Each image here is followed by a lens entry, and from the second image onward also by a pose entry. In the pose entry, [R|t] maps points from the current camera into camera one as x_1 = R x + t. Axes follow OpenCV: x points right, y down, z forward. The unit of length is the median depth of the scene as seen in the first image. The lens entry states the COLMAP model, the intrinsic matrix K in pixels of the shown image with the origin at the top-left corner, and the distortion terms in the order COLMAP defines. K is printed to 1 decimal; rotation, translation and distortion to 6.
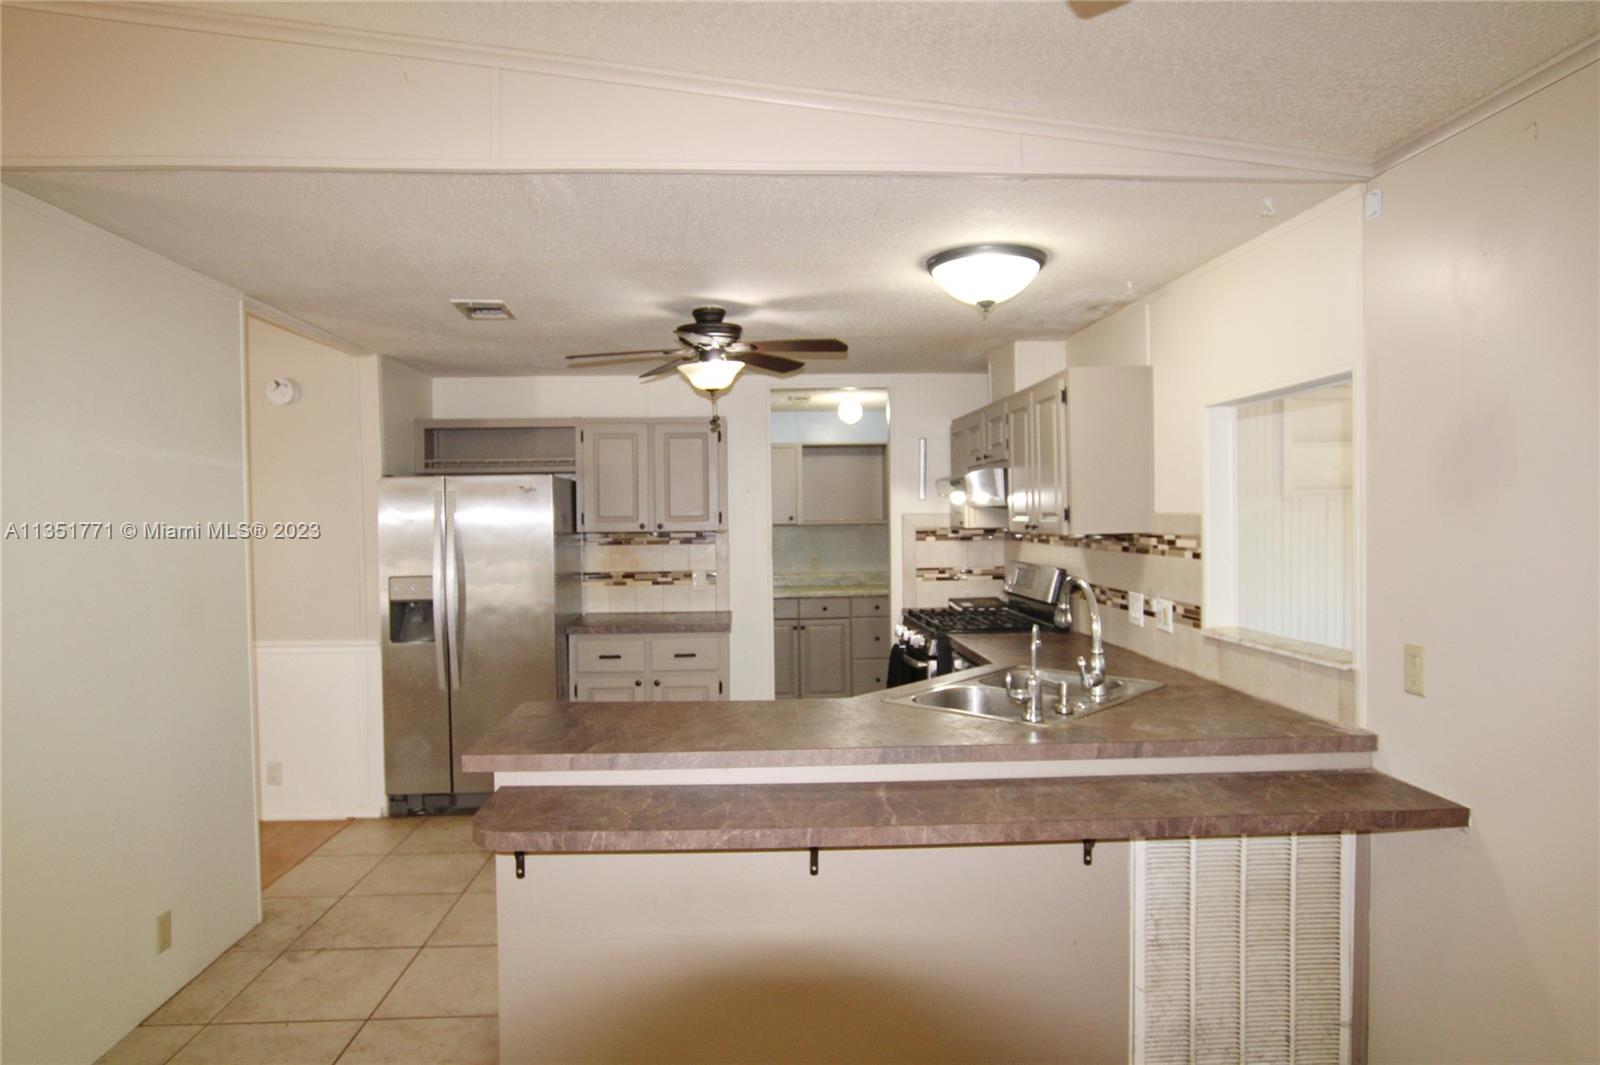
lens RADIAL K [[954.5, 0, 800.0], [0, 954.5, 532.5], [0, 0, 1]] dist [-0.006396, -0.000538]
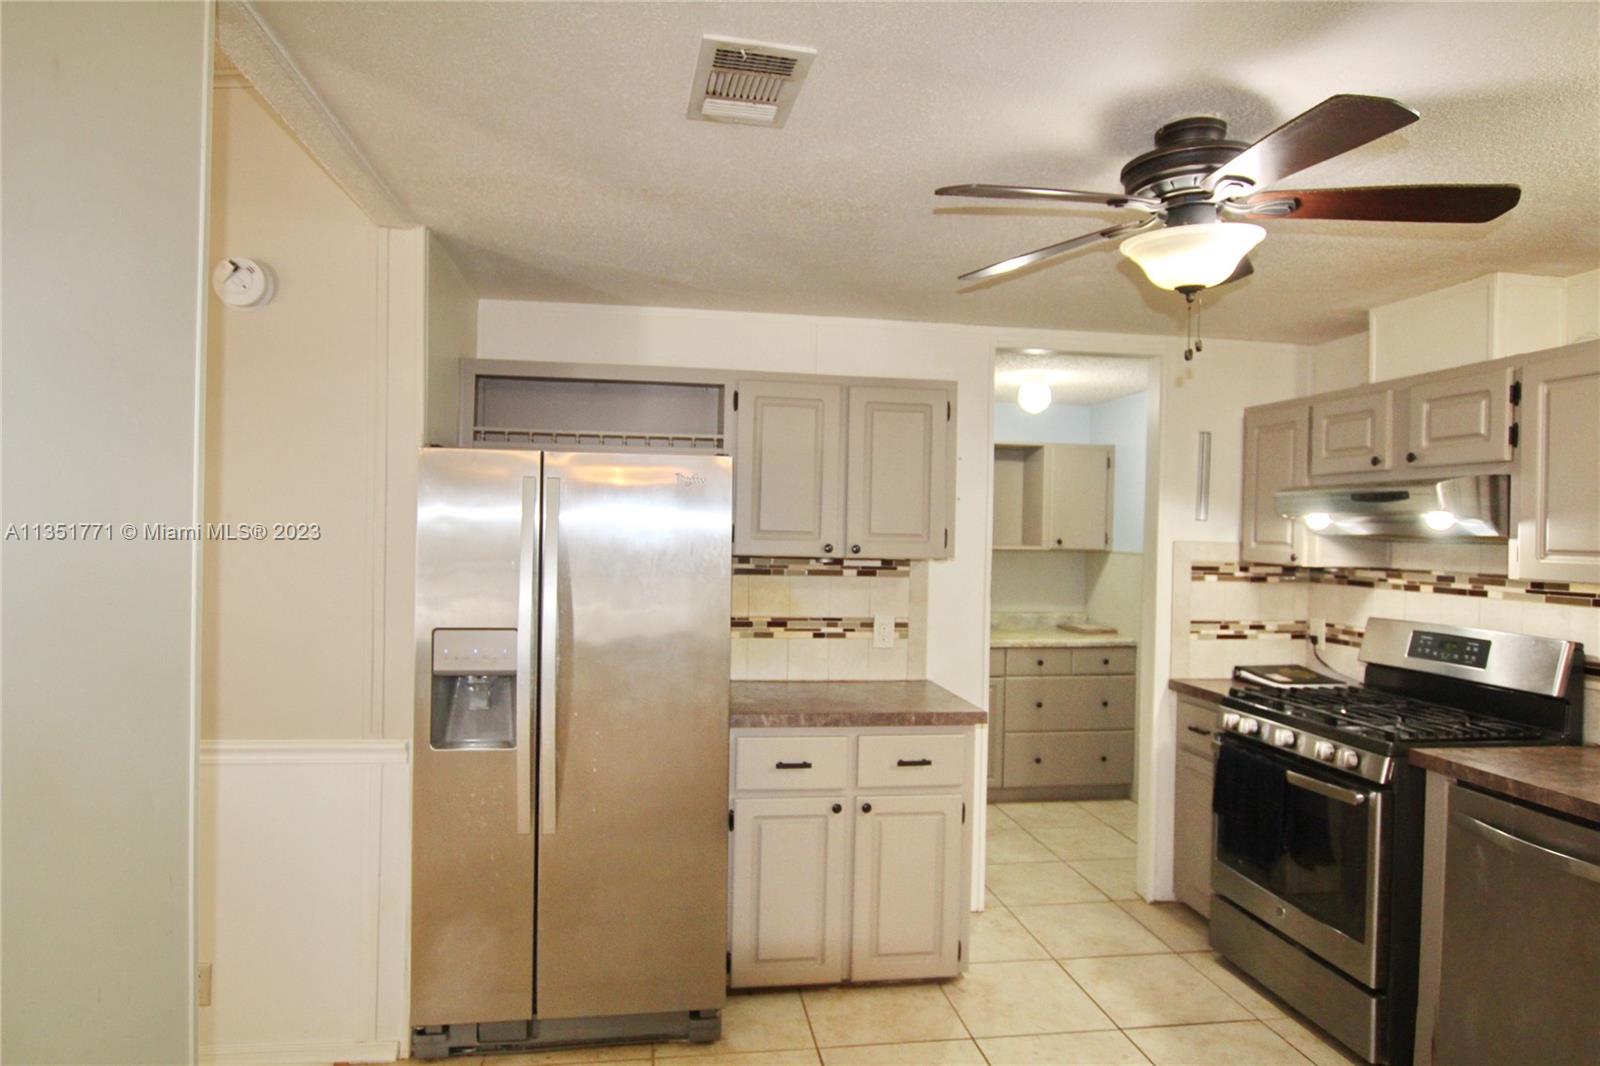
lens RADIAL K [[930.0, 0, 800.0], [0, 930.0, 533.0], [0, 0, 1]] dist [-0.009828, -0.001120]
pose [[0.993924, 0.032965, 0.105014, -0.248068], [-0.031110, 0.999331, -0.019254, -0.004282], [-0.105578, 0.015870, 0.994284, 0.395287]]
